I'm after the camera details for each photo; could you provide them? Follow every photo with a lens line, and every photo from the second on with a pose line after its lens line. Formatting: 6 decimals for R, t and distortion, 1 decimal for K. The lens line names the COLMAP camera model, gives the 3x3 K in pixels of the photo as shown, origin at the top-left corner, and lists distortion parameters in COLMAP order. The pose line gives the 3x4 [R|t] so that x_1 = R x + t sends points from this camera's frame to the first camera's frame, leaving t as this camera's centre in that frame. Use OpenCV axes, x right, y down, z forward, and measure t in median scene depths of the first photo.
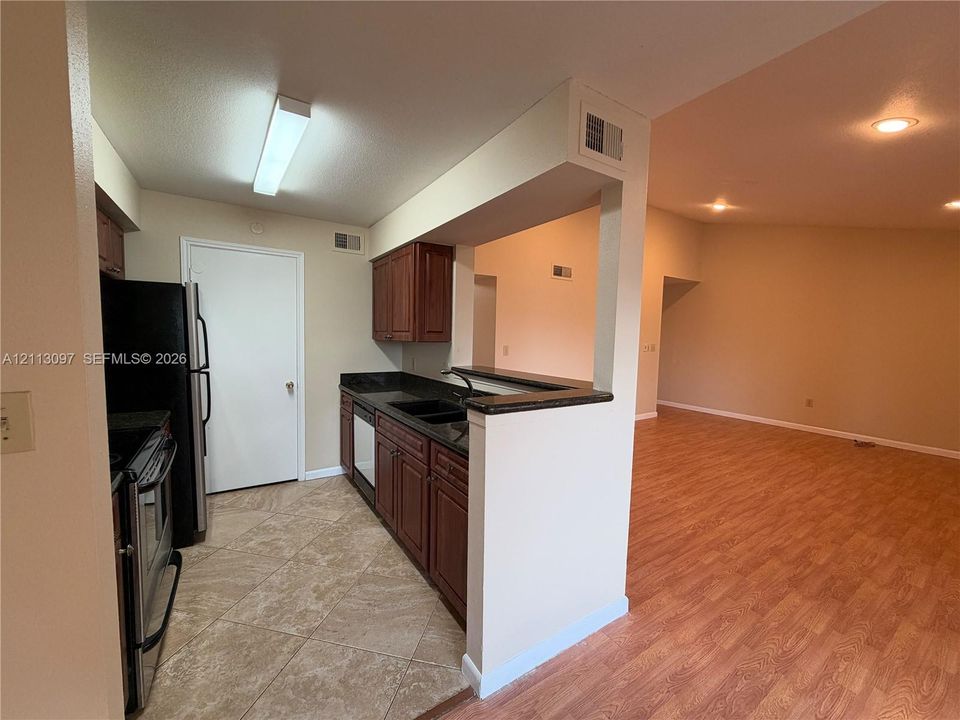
lens RADIAL K [[382.7, 0, 479.6], [0, 382.7, 361.0], [0, 0, 1]] dist [-0.000560, 0.000141]
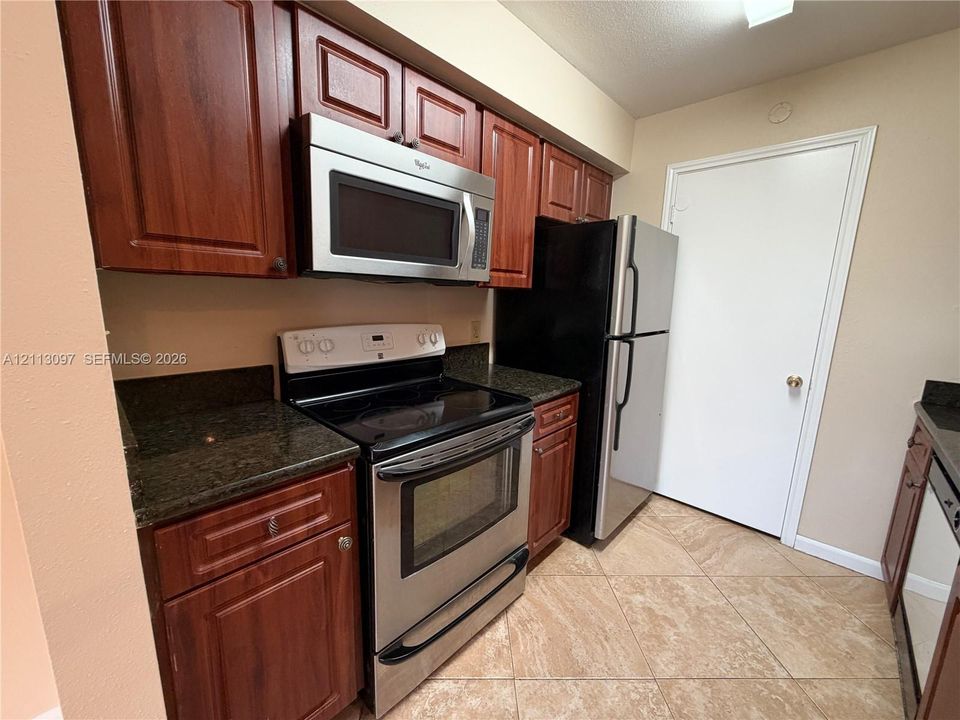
lens RADIAL K [[382.7, 0, 478.5], [0, 382.7, 359.2], [0, 0, 1]] dist [-0.000560, 0.000141]
pose [[0.228024, 0.148665, -0.962239, -0.064363], [-0.083086, 0.987641, 0.132900, -0.008876], [0.970104, 0.049644, 0.237558, 0.495449]]
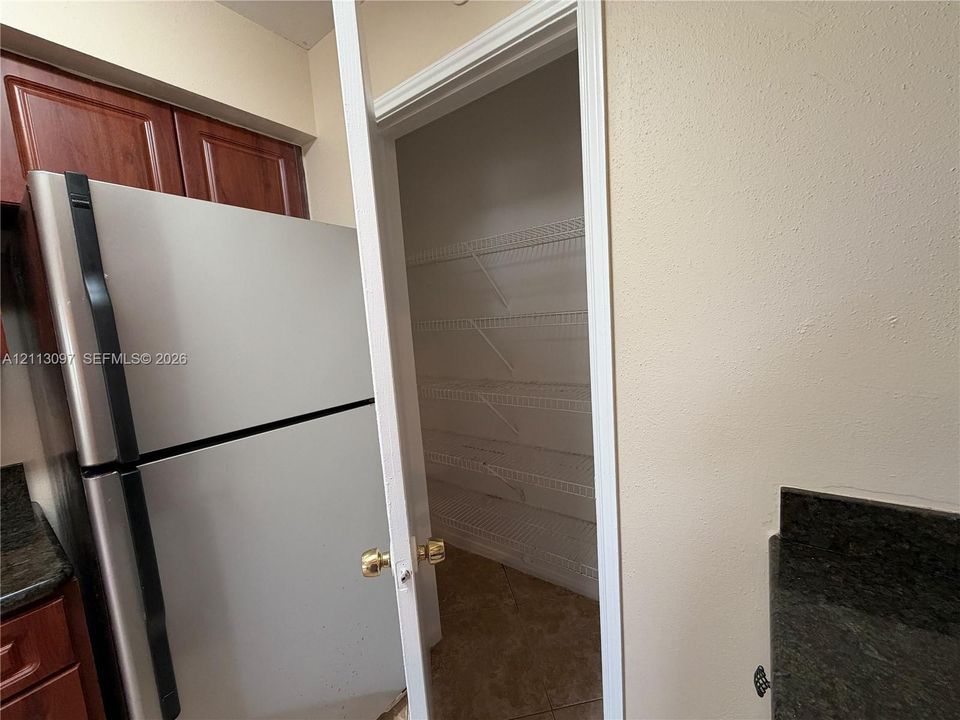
lens RADIAL K [[374.8, 0, 475.9], [0, 374.8, 359.6], [0, 0, 1]] dist [-0.001208, -0.000054]
pose [[0.350744, 0.050835, -0.935091, -0.319282], [0.023326, 0.997741, 0.062990, -0.064913], [0.936181, -0.043906, 0.348766, 1.050085]]
